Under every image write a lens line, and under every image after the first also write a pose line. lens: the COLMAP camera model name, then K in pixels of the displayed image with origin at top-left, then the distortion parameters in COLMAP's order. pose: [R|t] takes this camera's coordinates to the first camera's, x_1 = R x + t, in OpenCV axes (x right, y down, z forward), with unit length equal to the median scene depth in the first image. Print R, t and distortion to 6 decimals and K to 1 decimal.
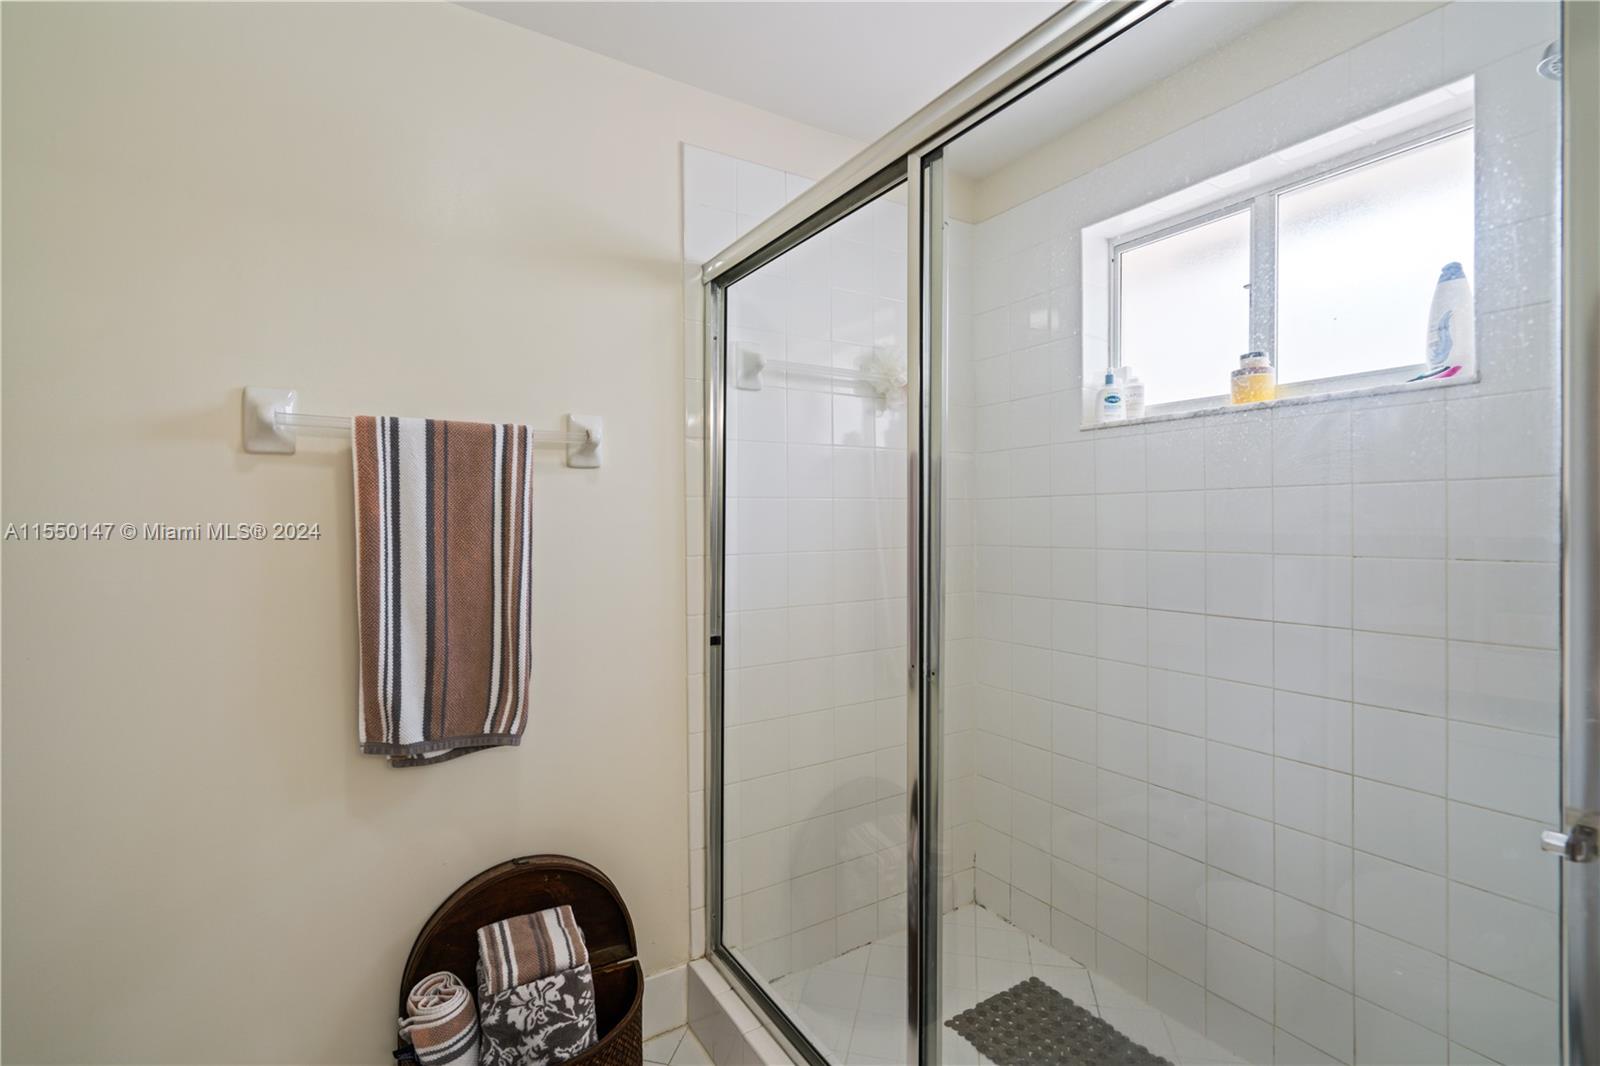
lens RADIAL K [[729.2, 0, 805.5], [0, 729.2, 529.4], [0, 0, 1]] dist [-0.002773, 0.001949]
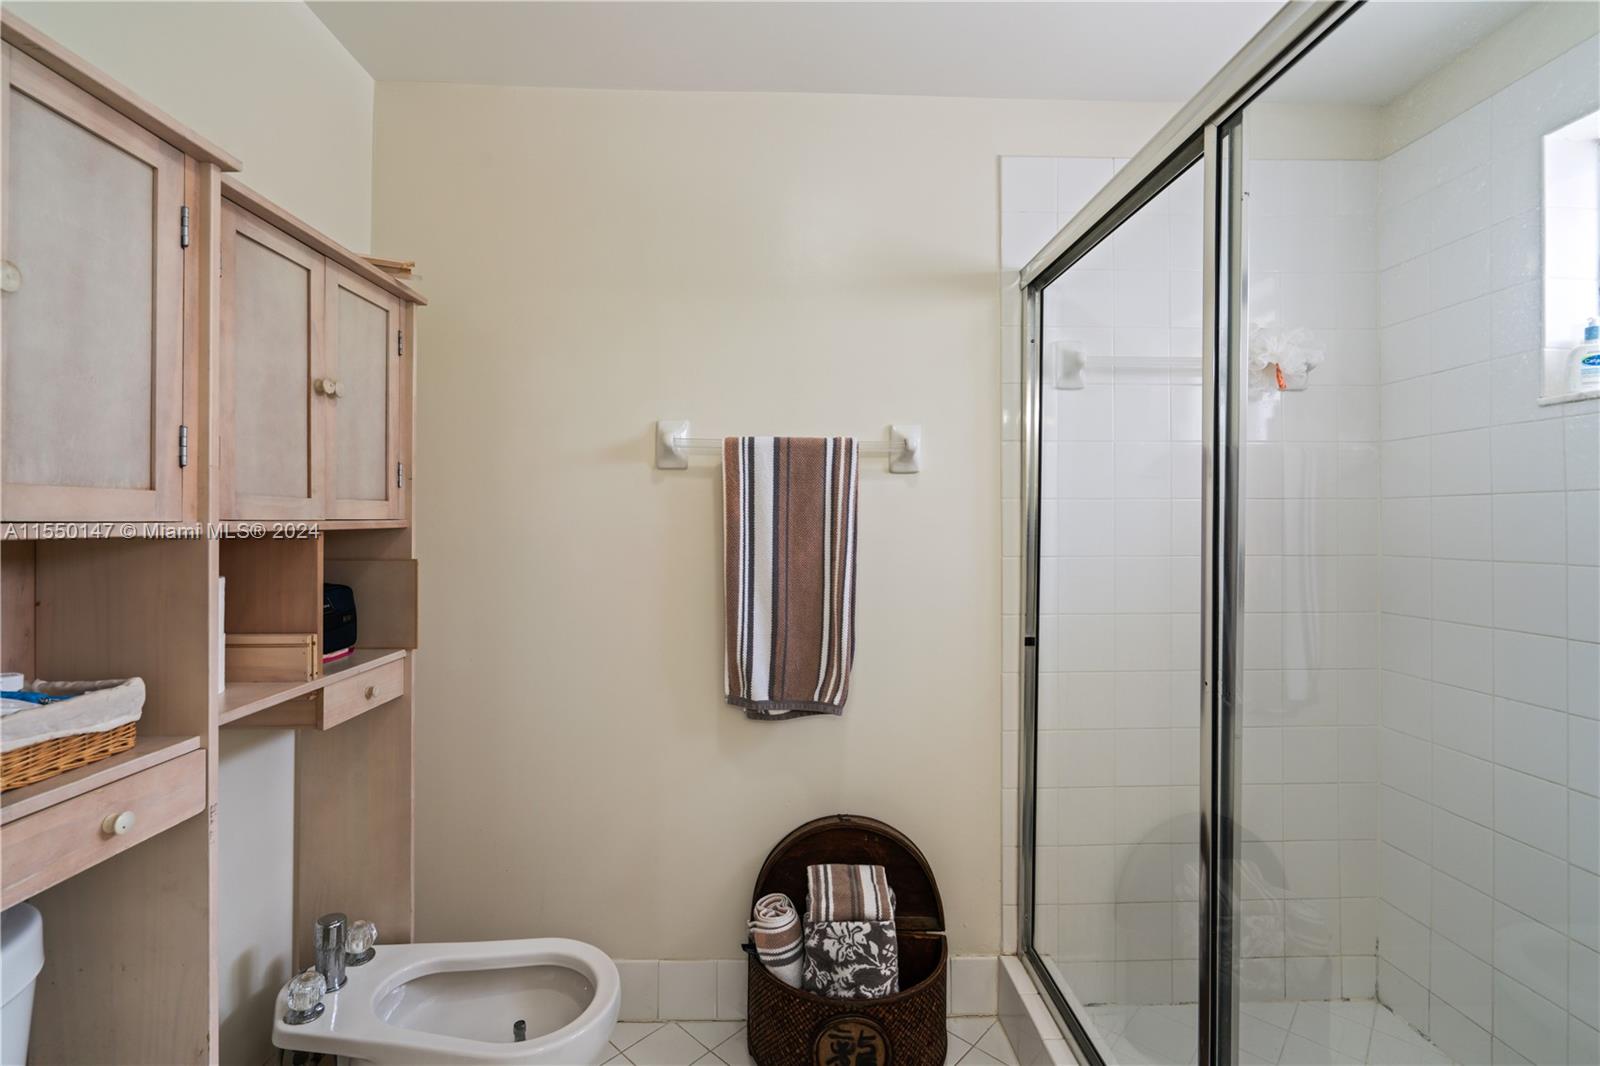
lens RADIAL K [[729.2, 0, 791.2], [0, 729.2, 524.5], [0, 0, 1]] dist [-0.002773, 0.001949]
pose [[0.862693, 0.010185, -0.505625, 0.119264], [-0.014179, 0.999891, -0.004051, -0.000215], [0.505529, 0.010664, 0.862744, -0.039722]]
